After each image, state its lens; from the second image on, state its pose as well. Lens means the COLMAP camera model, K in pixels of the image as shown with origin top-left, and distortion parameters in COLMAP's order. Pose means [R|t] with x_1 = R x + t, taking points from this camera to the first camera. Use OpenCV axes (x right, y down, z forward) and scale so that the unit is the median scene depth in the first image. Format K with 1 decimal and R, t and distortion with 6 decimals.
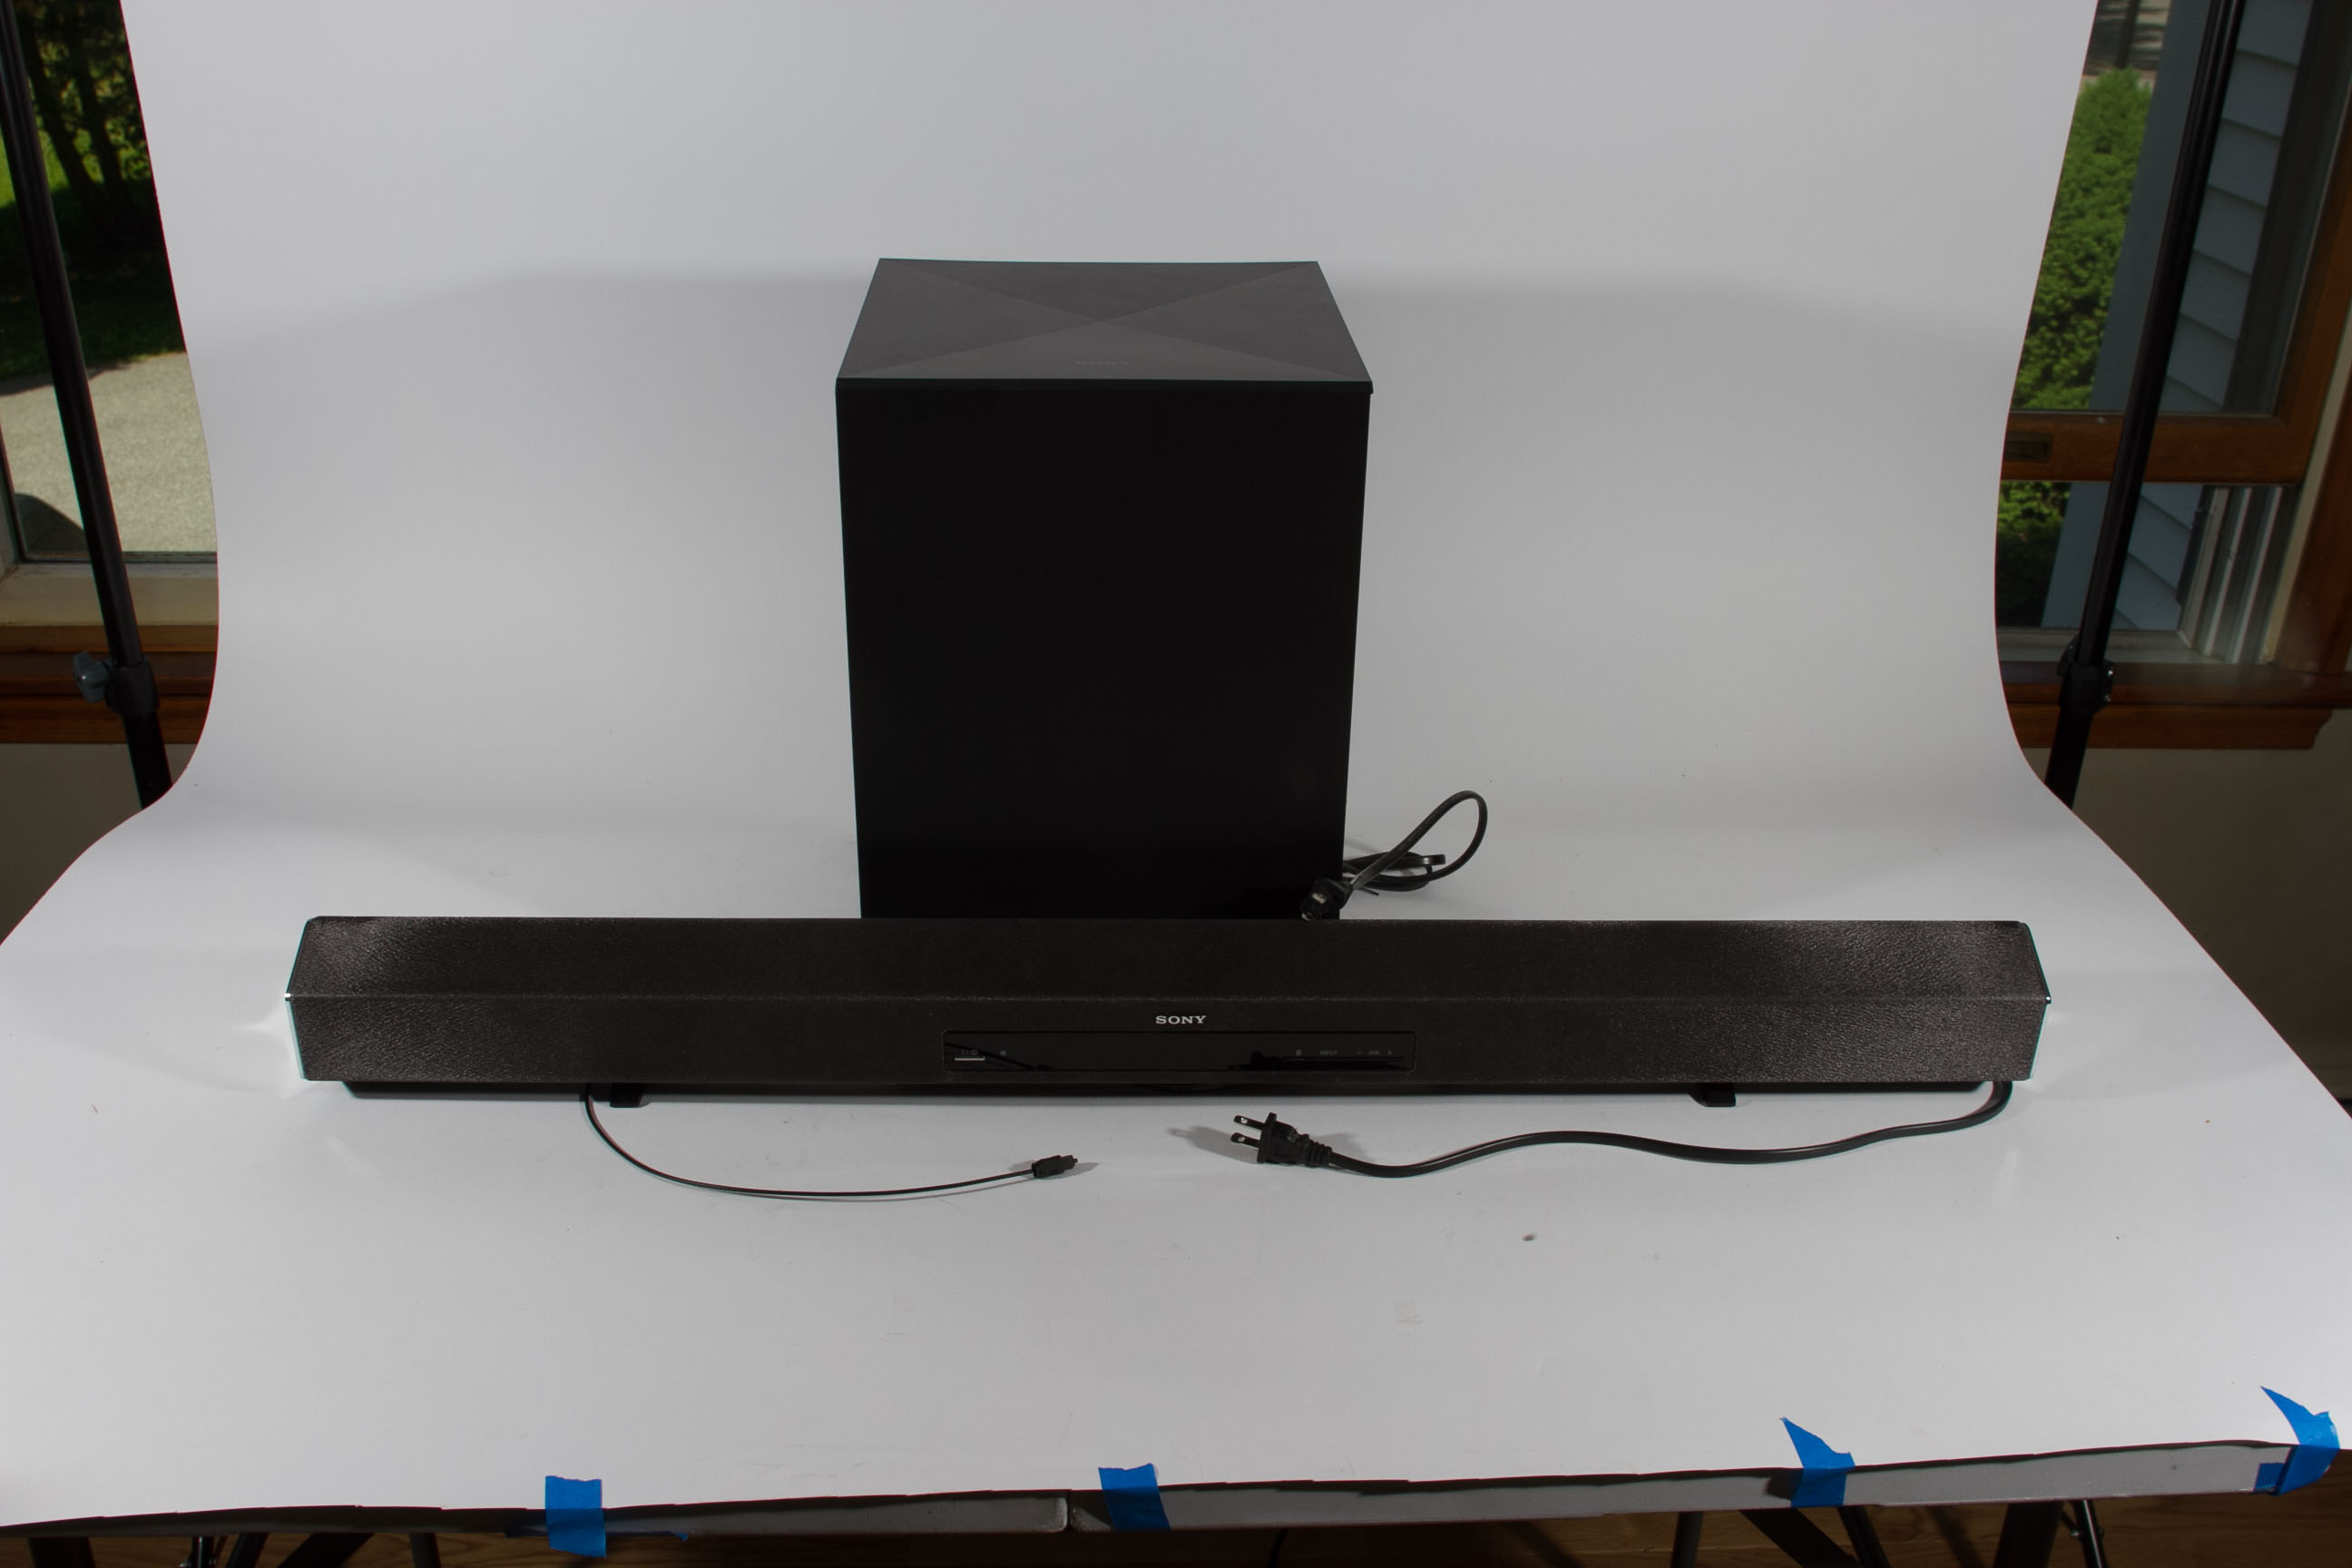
lens RADIAL K [[2227.3, 0, 1167.2], [0, 2227.3, 776.6], [0, 0, 1]] dist [-0.058990, 0.000000]
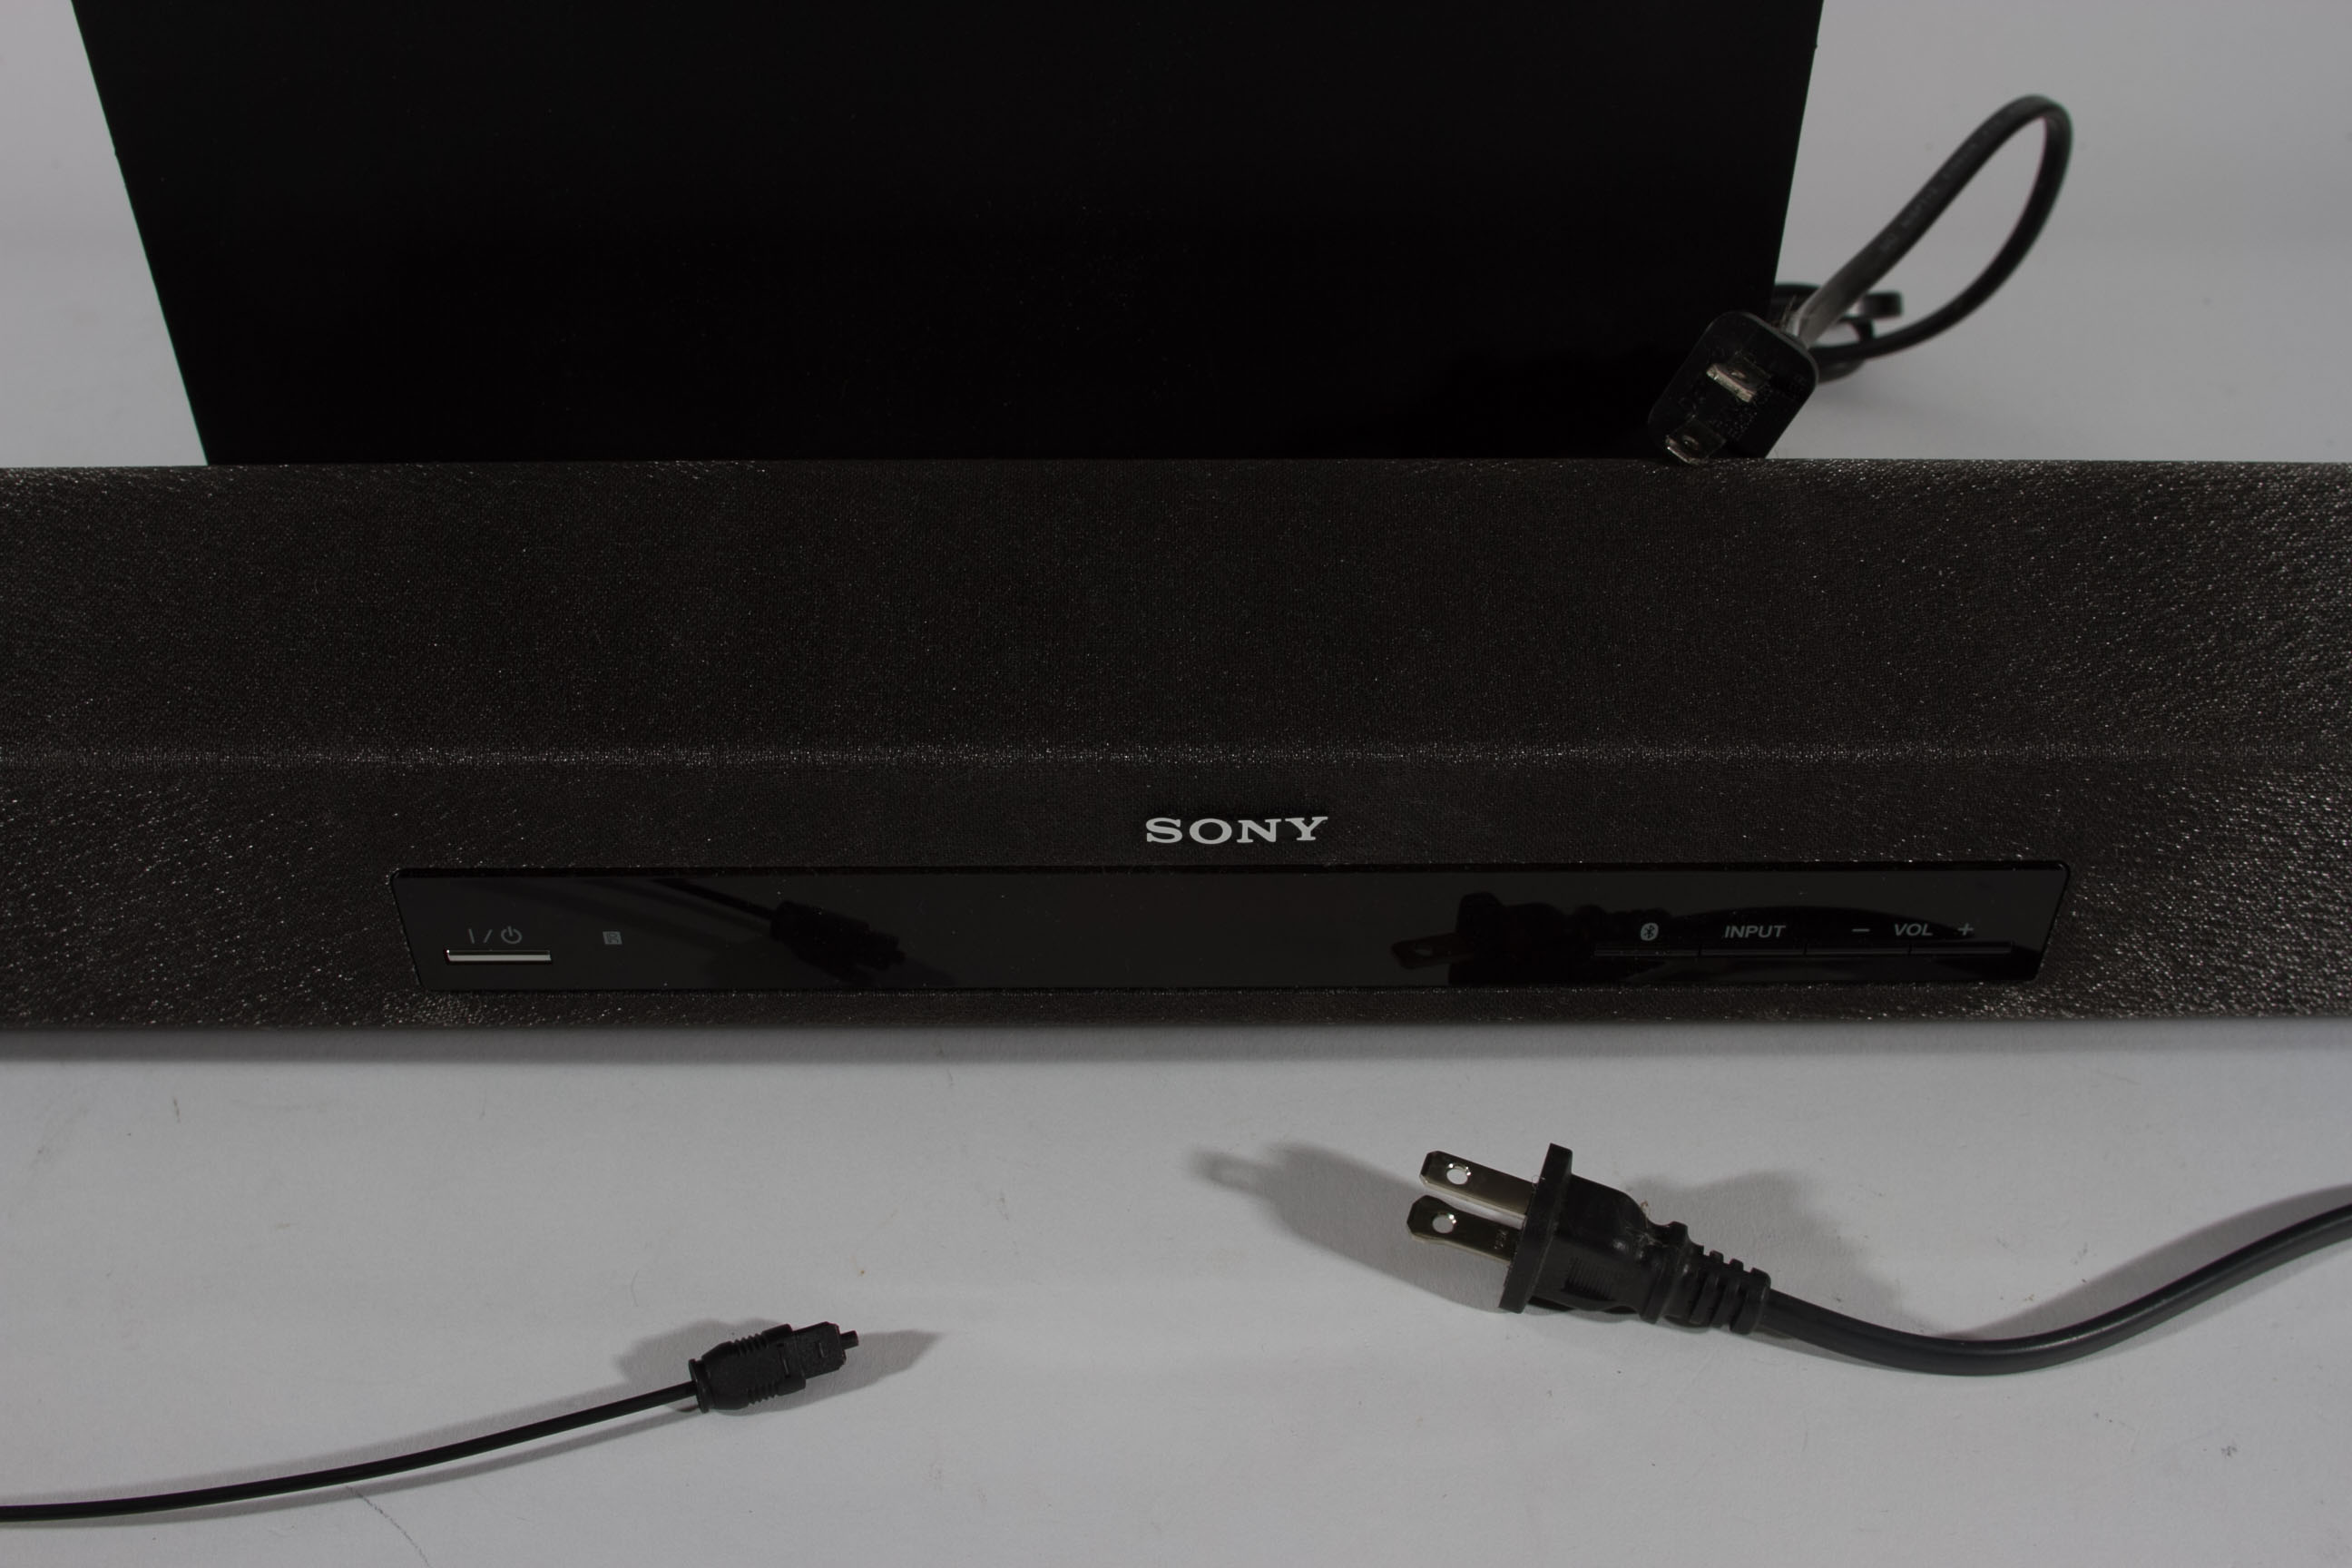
lens RADIAL K [[2227.3, 0, 1183.7], [0, 2227.3, 771.6], [0, 0, 1]] dist [-0.058990, 0.000000]
pose [[0.999863, -0.001760, -0.016454, 0.004083], [0.005059, 0.979234, 0.202669, 0.045584], [0.015756, -0.202725, 0.979109, 0.713636]]
